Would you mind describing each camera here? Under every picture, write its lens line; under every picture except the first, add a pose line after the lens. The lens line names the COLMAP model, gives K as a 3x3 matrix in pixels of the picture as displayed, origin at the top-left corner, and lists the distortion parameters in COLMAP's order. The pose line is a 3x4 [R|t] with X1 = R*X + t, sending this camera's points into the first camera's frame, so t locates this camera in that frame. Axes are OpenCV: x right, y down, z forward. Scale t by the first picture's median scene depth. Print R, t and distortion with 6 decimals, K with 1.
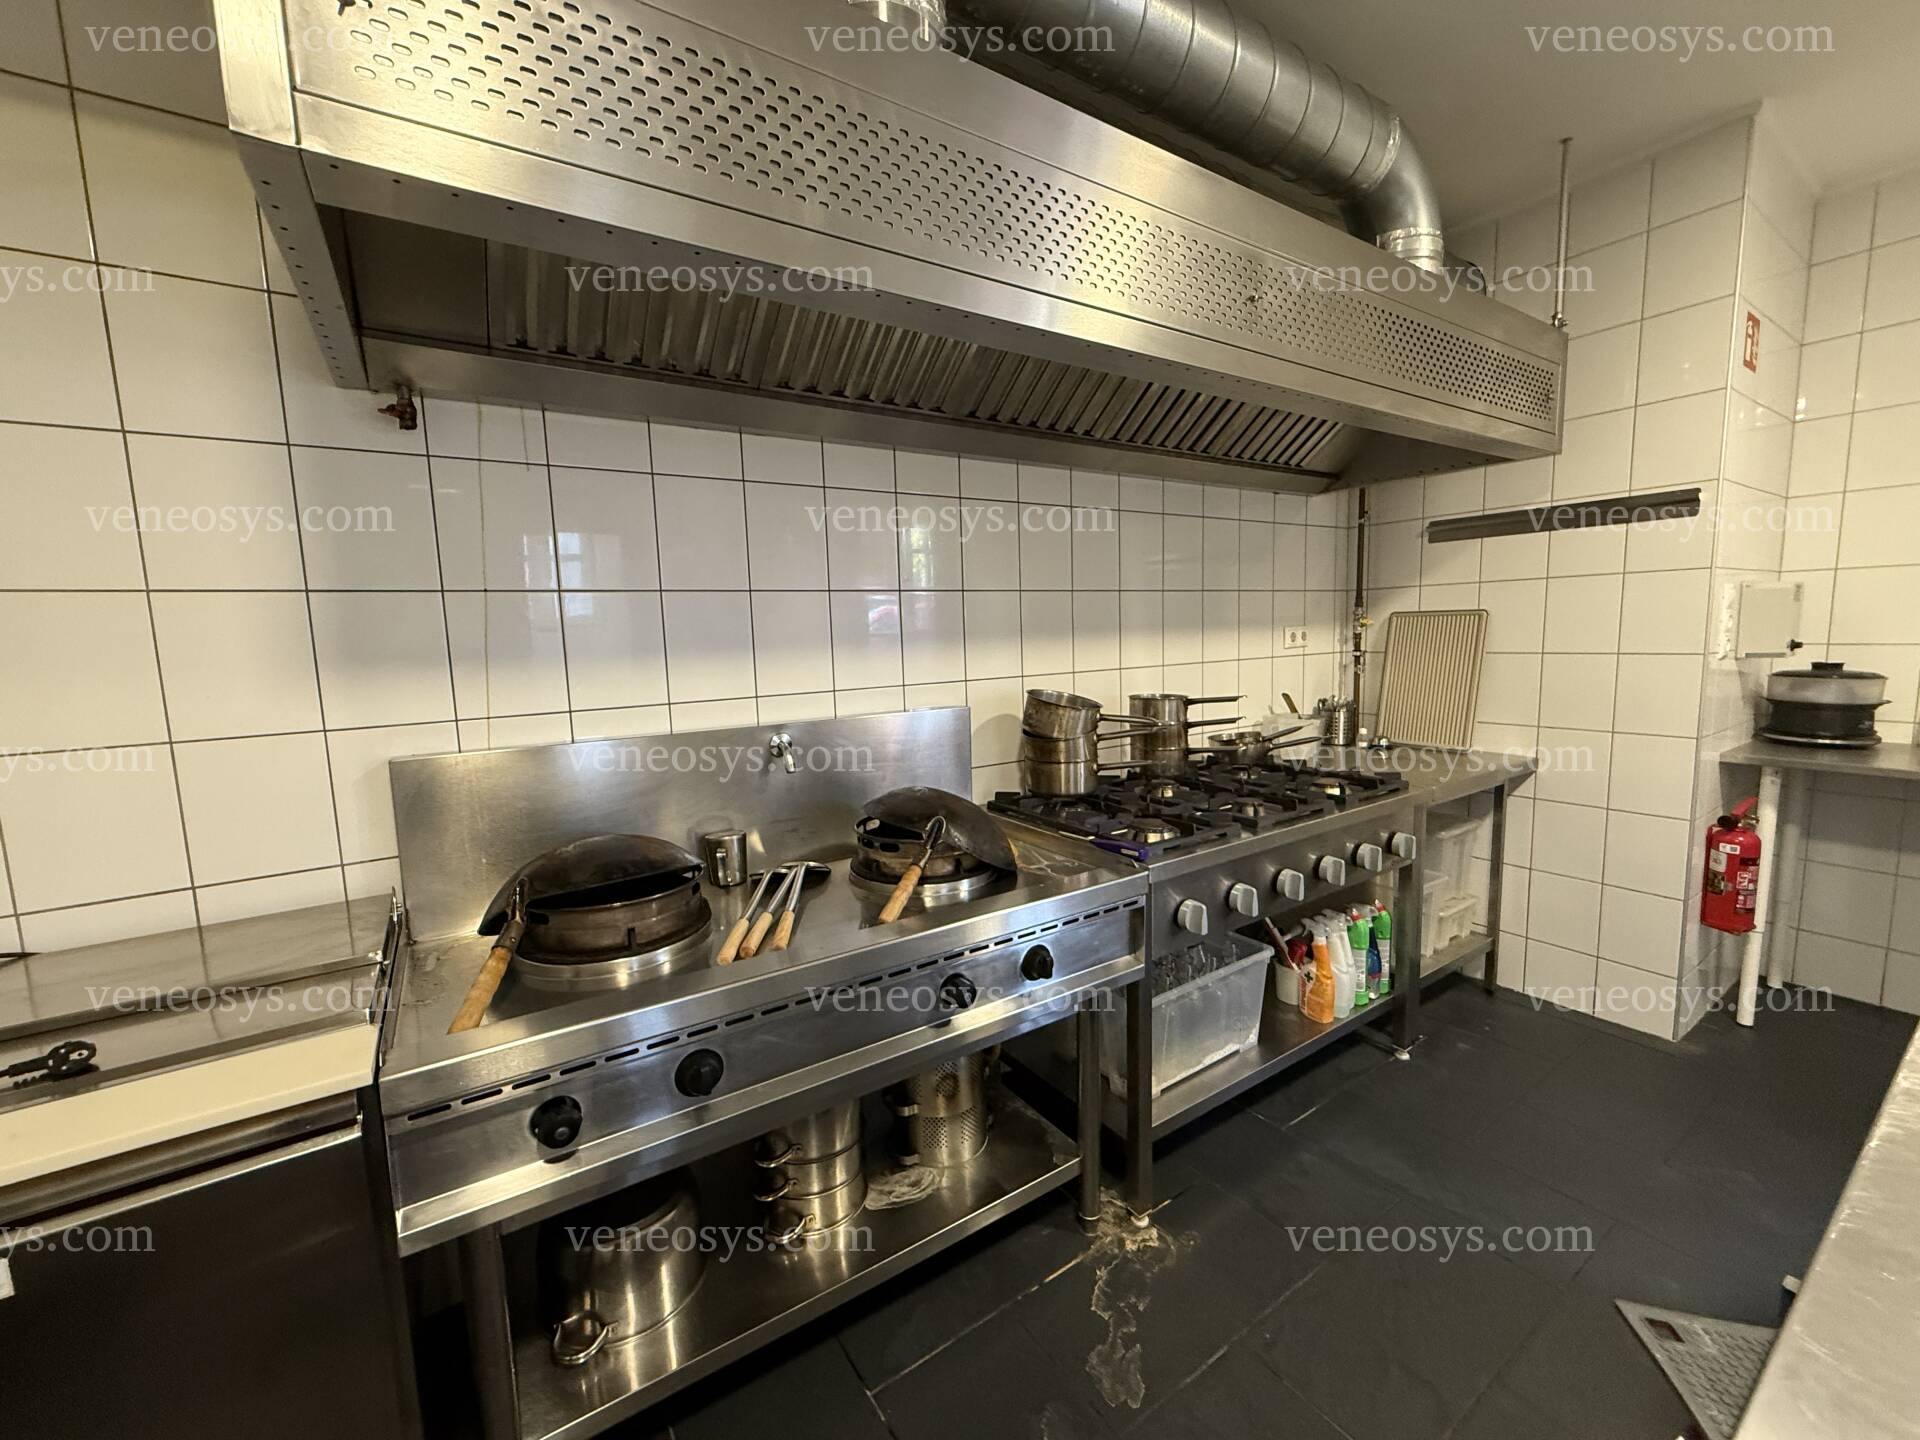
lens RADIAL K [[764.4, 0, 955.3], [0, 764.4, 717.9], [0, 0, 1]] dist [0.002072, -0.000501]
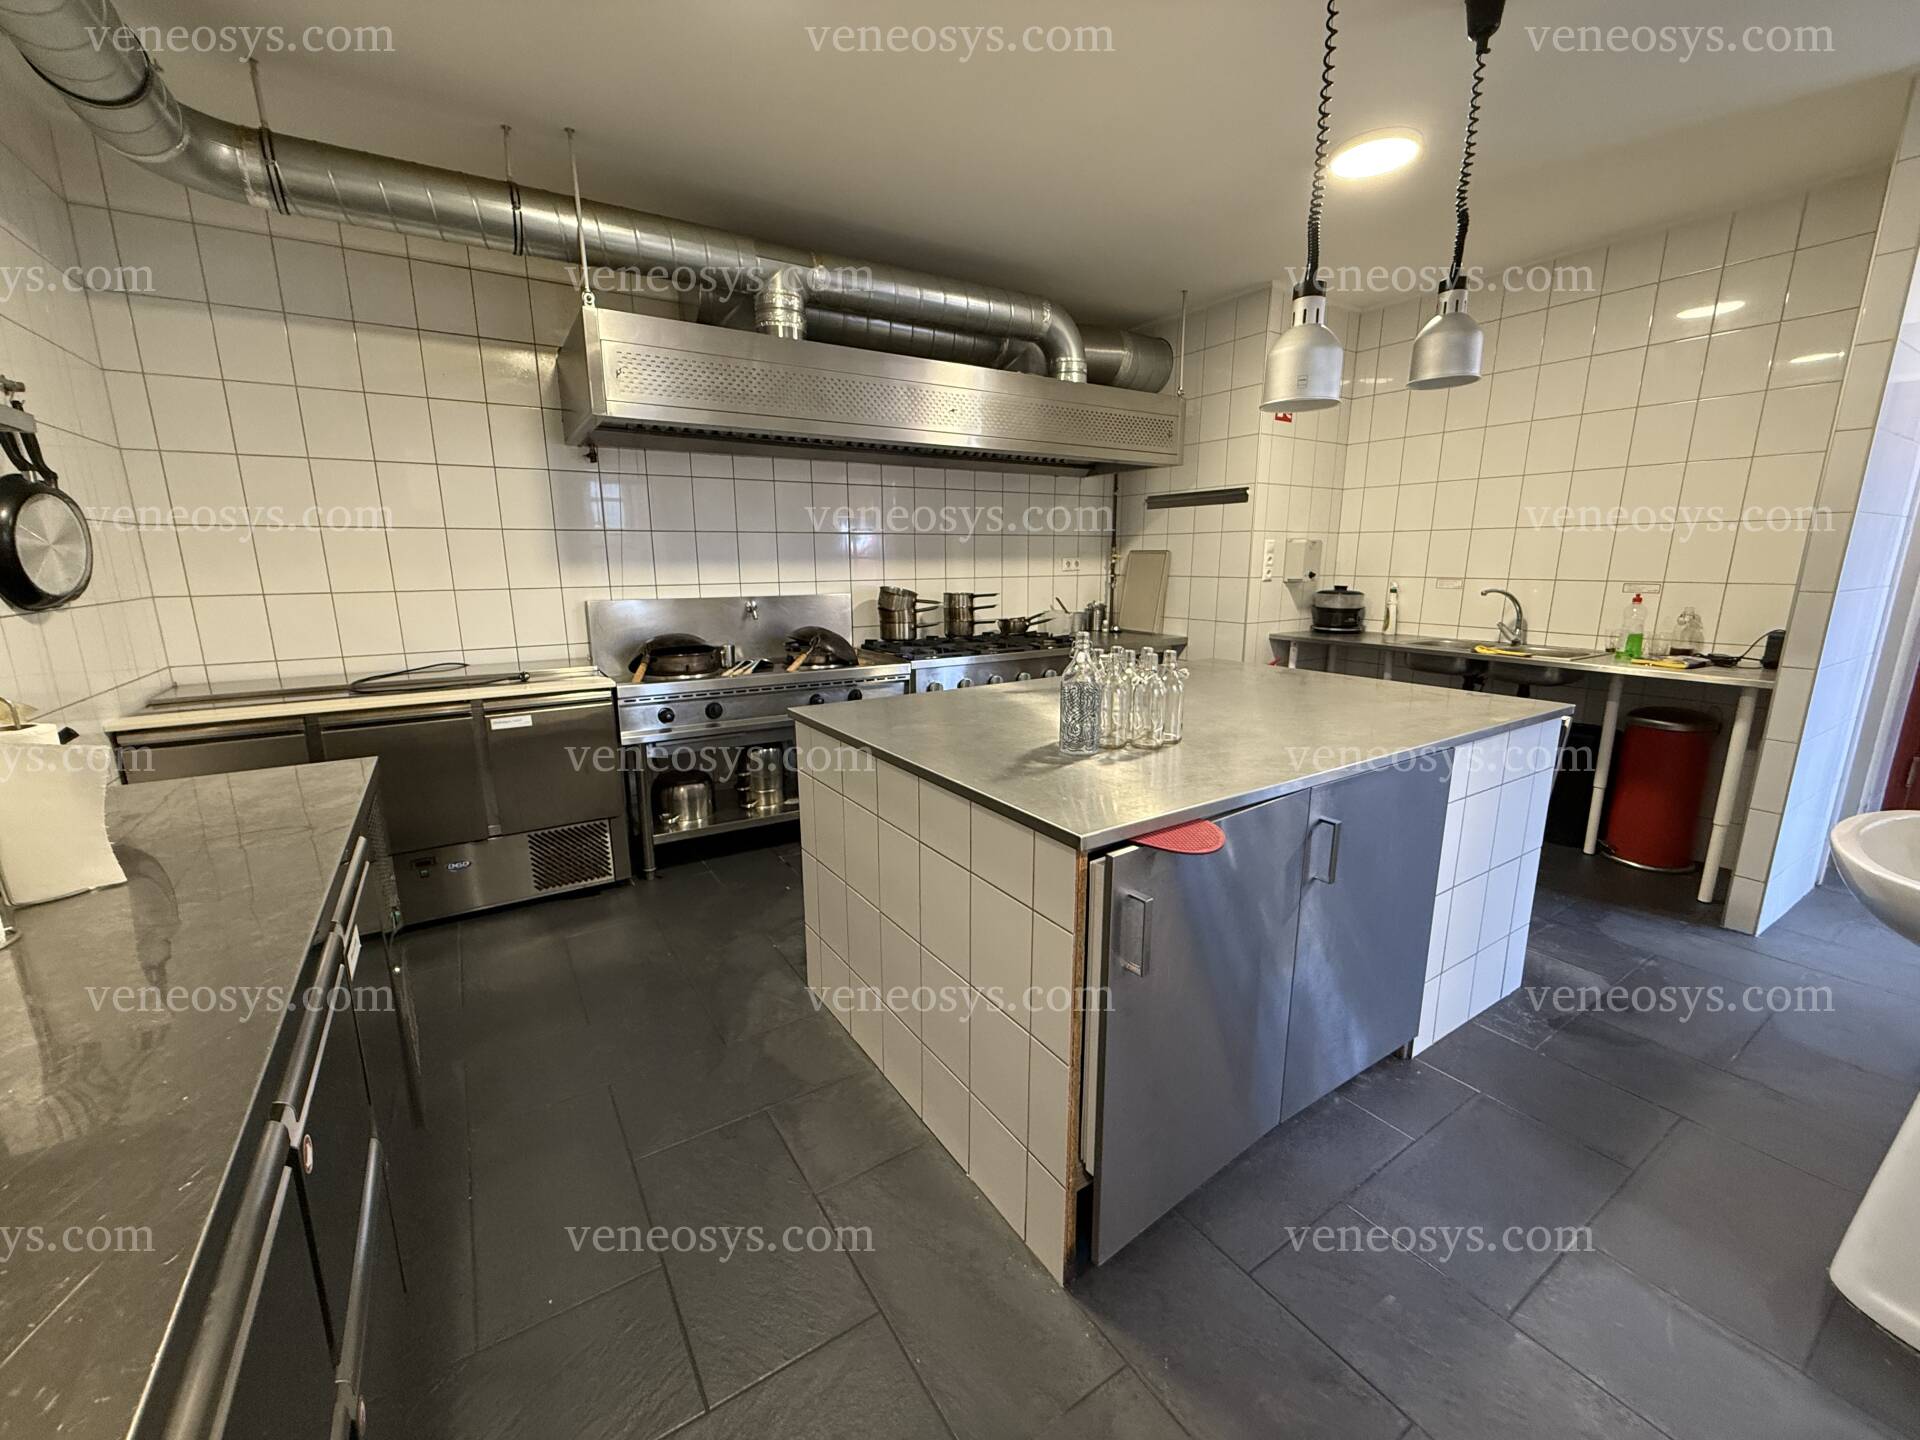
lens RADIAL K [[764.4, 0, 959.3], [0, 764.4, 713.1], [0, 0, 1]] dist [0.002072, -0.000501]
pose [[0.999554, 0.028232, -0.009726, 0.323443], [-0.027305, 0.996010, 0.084958, 0.115499], [0.012085, -0.084654, 0.996337, -0.969322]]
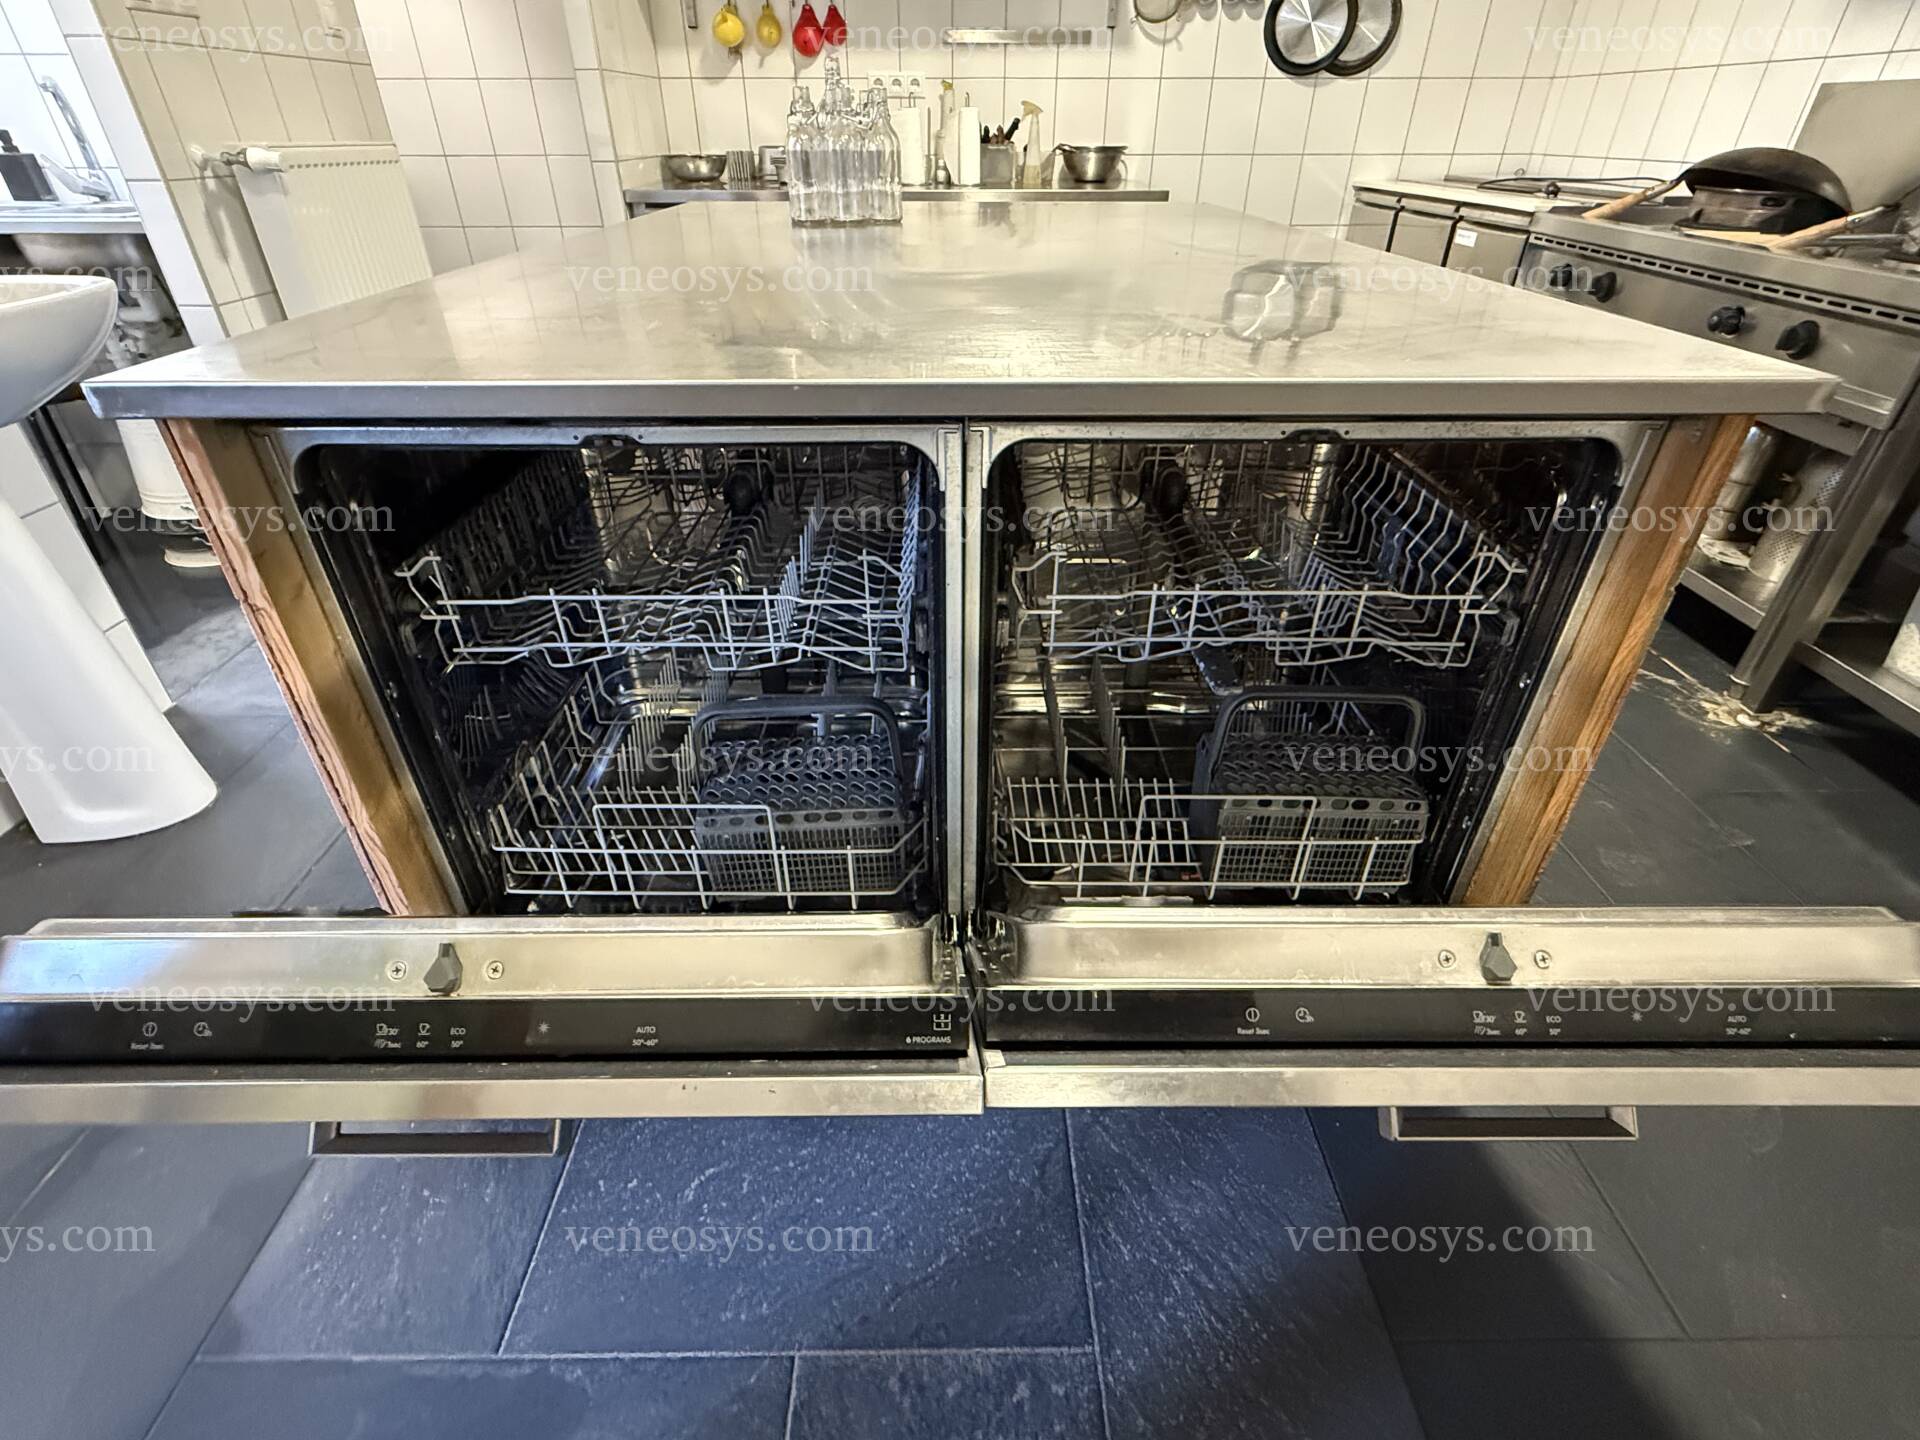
lens RADIAL K [[911.6, 0, 954.2], [0, 911.6, 720.1], [0, 0, 1]] dist [-0.001888, 0.001858]
pose [[-0.548412, 0.482989, -0.682617, 1.268181], [-0.080620, 0.781982, 0.618065, 0.044034], [0.832313, 0.393987, -0.389910, 0.525806]]
